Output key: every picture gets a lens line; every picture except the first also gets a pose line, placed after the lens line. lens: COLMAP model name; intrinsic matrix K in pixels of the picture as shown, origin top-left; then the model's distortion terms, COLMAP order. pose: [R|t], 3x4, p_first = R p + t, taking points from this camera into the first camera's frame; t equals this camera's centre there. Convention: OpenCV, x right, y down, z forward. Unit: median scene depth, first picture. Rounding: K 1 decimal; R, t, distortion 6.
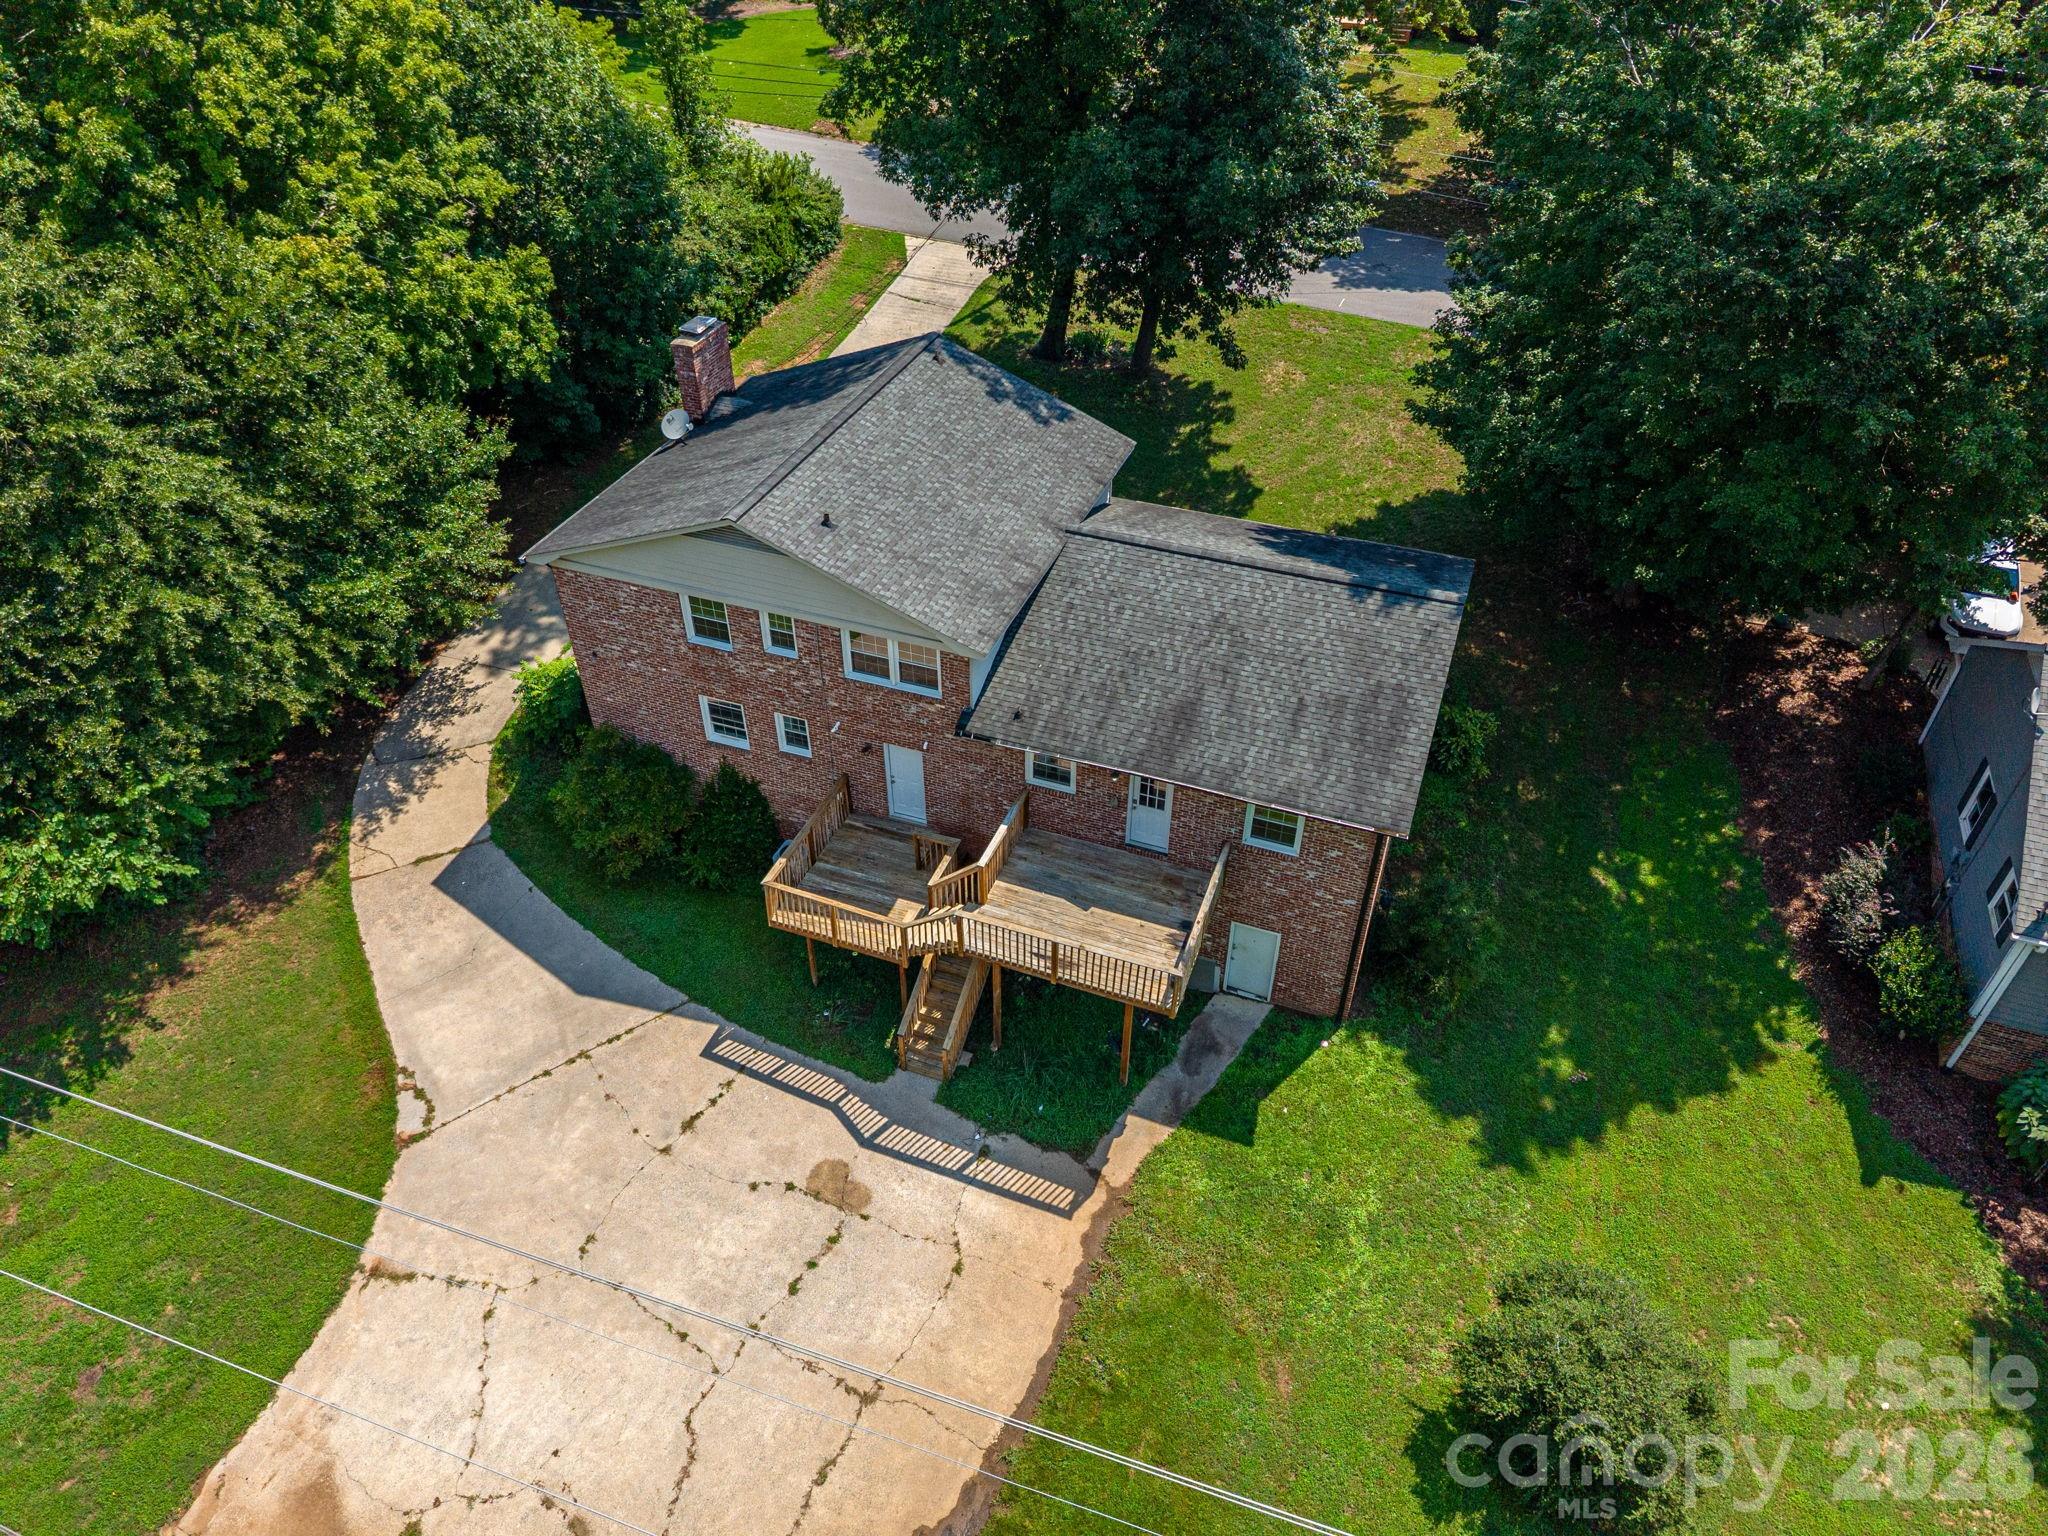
lens RADIAL K [[1349.5, 0, 1027.4], [0, 1349.5, 778.3], [0, 0, 1]] dist [0.023738, -0.024034]
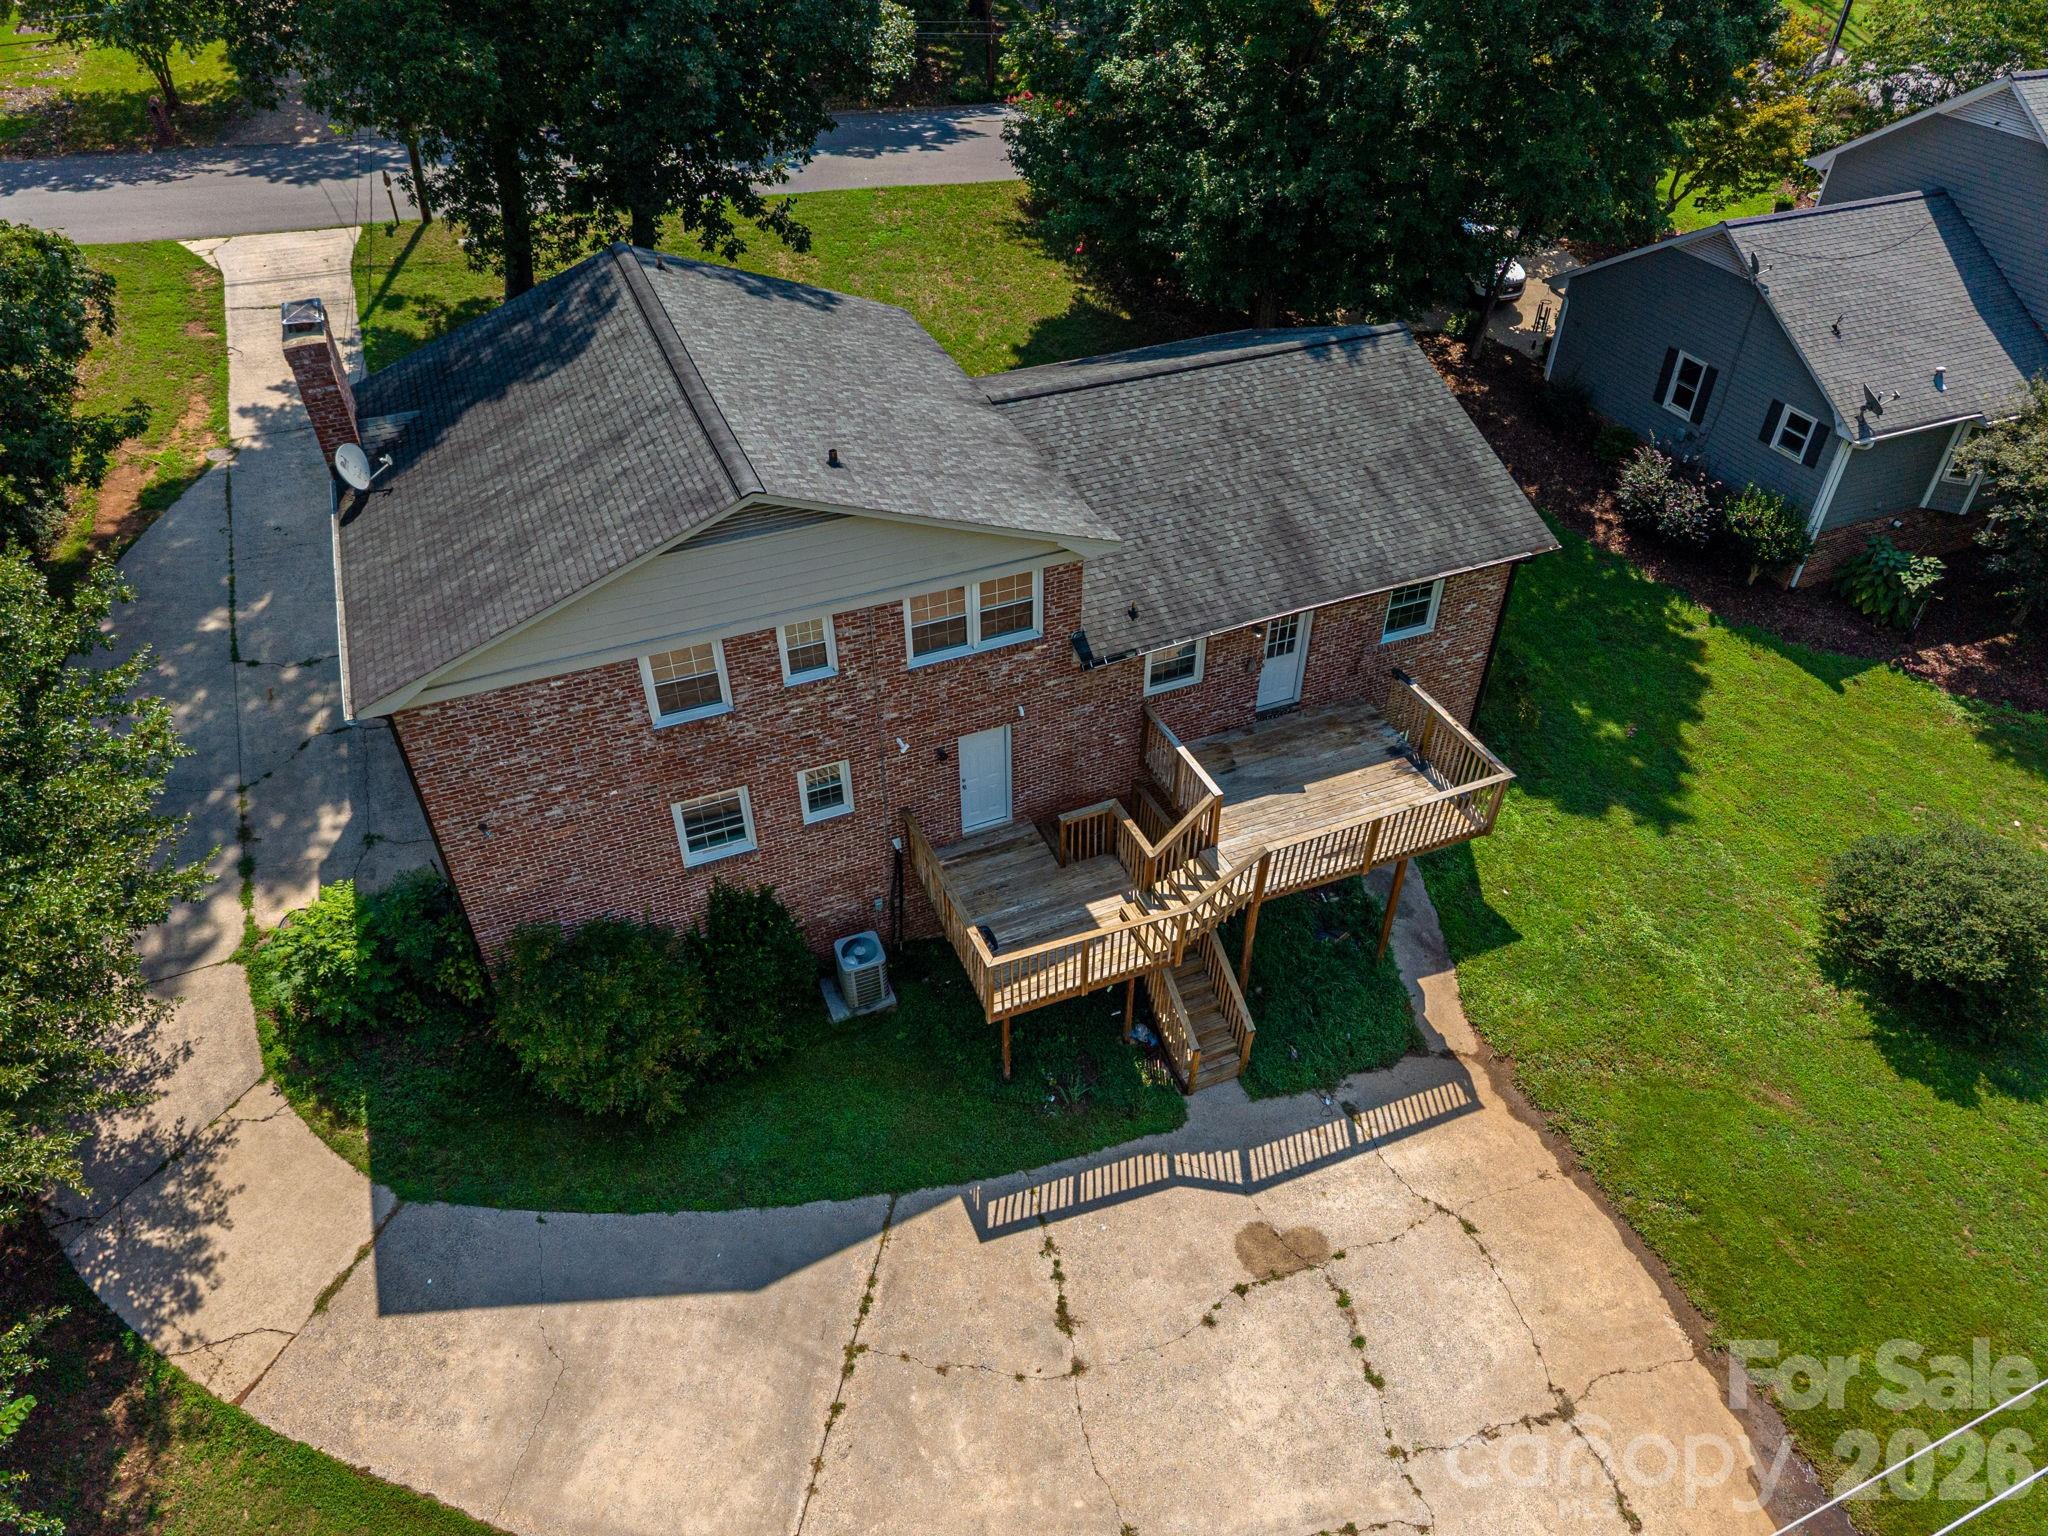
lens RADIAL K [[1349.5, 0, 1027.4], [0, 1349.5, 778.3], [0, 0, 1]] dist [0.023738, -0.024034]
pose [[0.728503, -0.443145, 0.522404, -0.496606], [0.441585, 0.886784, 0.136443, -0.094699], [-0.523723, 0.131286, 0.841711, 0.378600]]
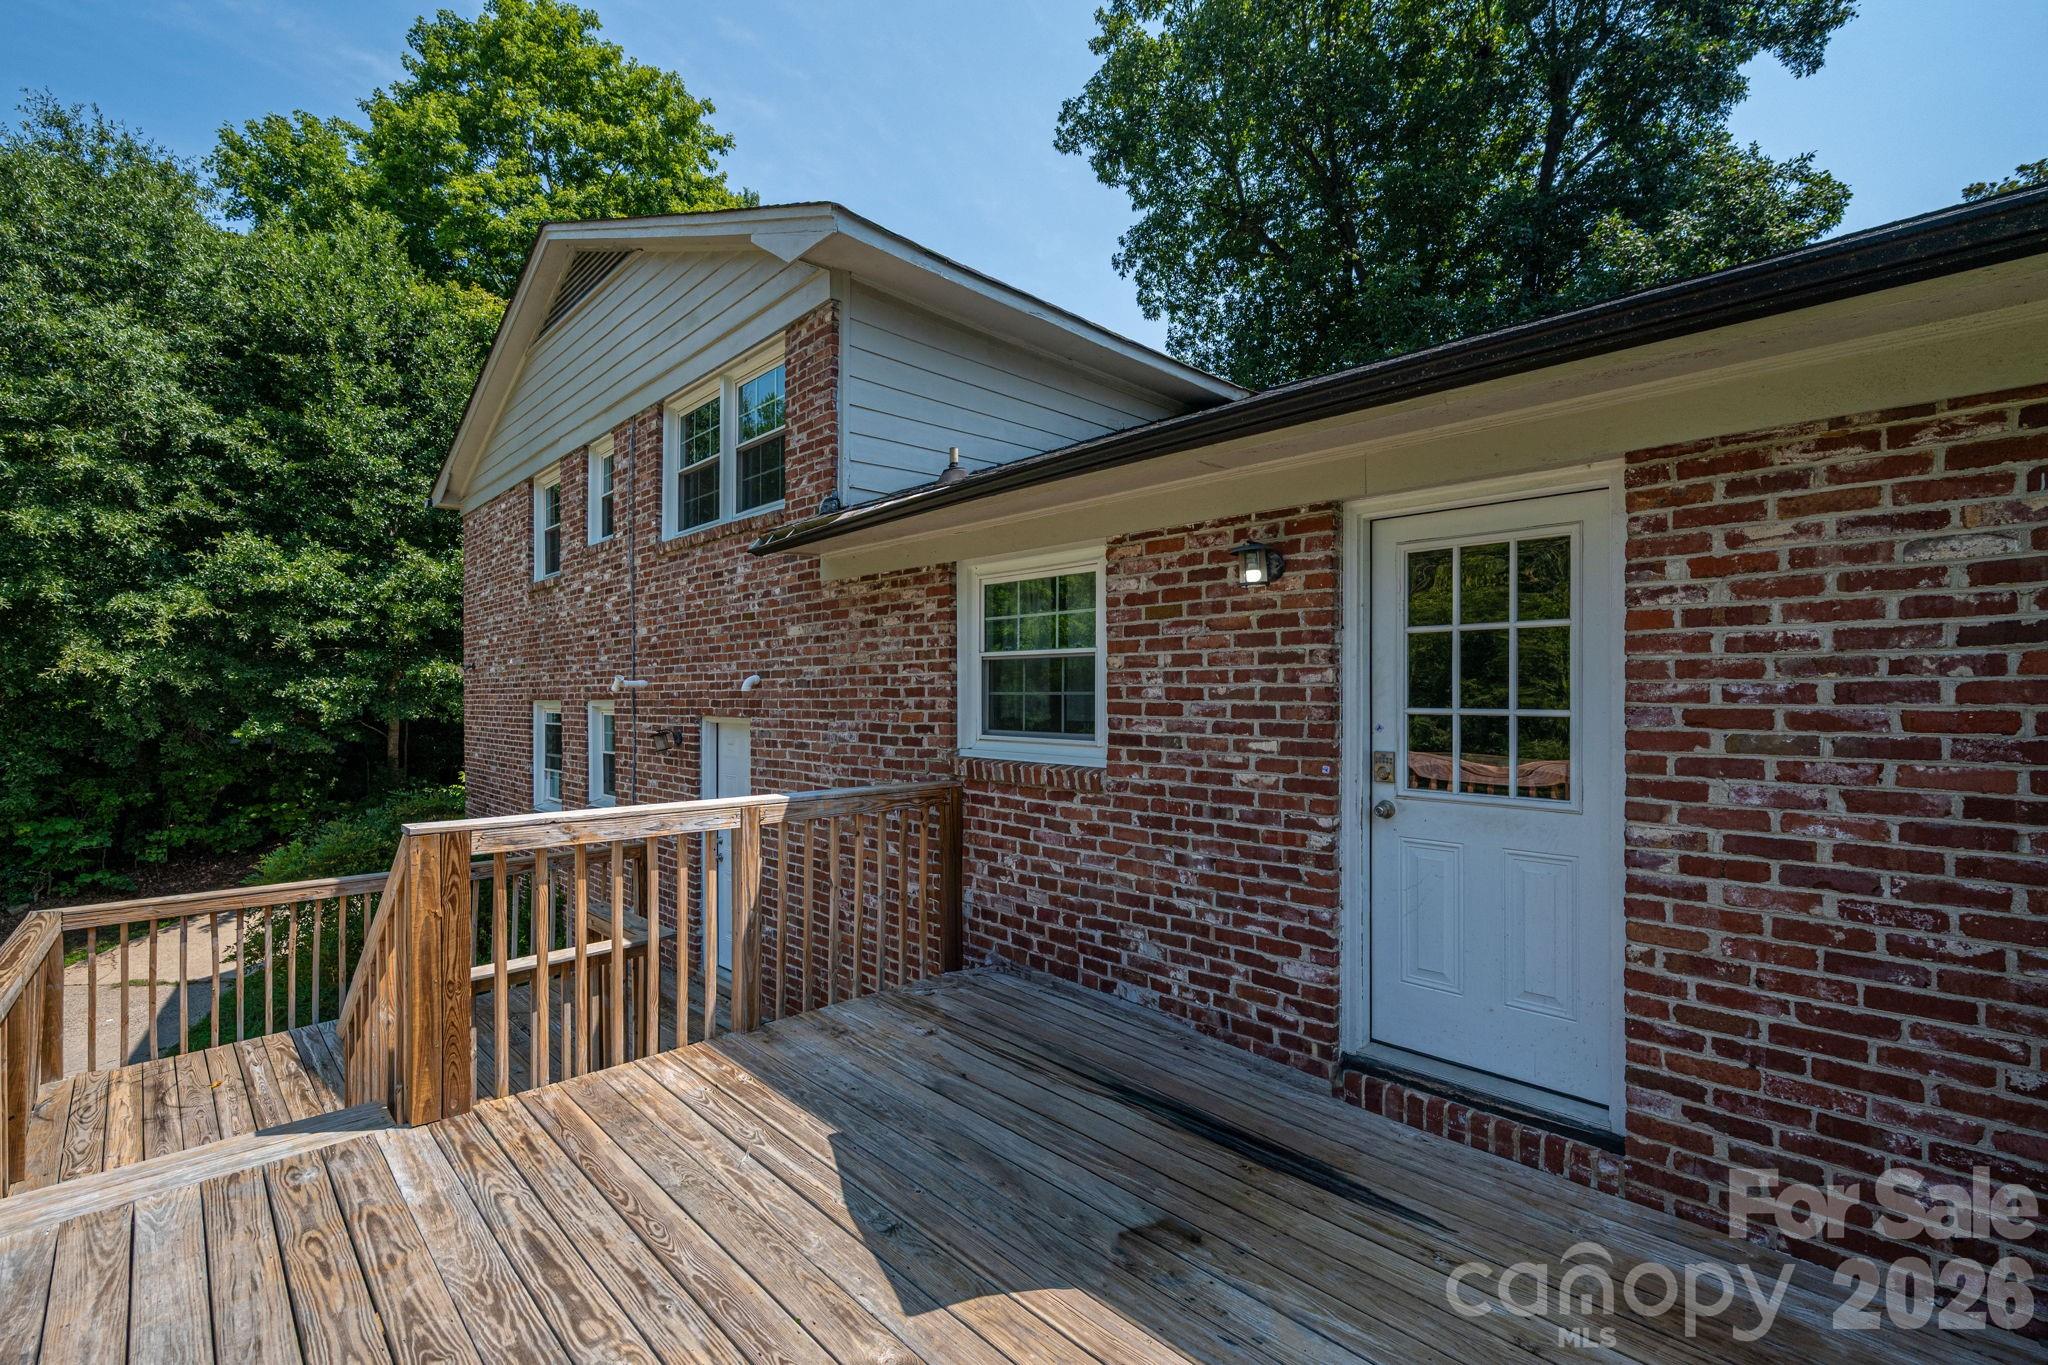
lens RADIAL K [[881.8, 0, 1023.7], [0, 881.8, 704.4], [0, 0, 1]] dist [-0.000856, 0.000000]
pose [[0.908665, 0.002835, -0.417516, 0.085130], [-0.265833, 0.775033, -0.573285, 0.093711], [0.321964, 0.631914, 0.704999, 0.888501]]
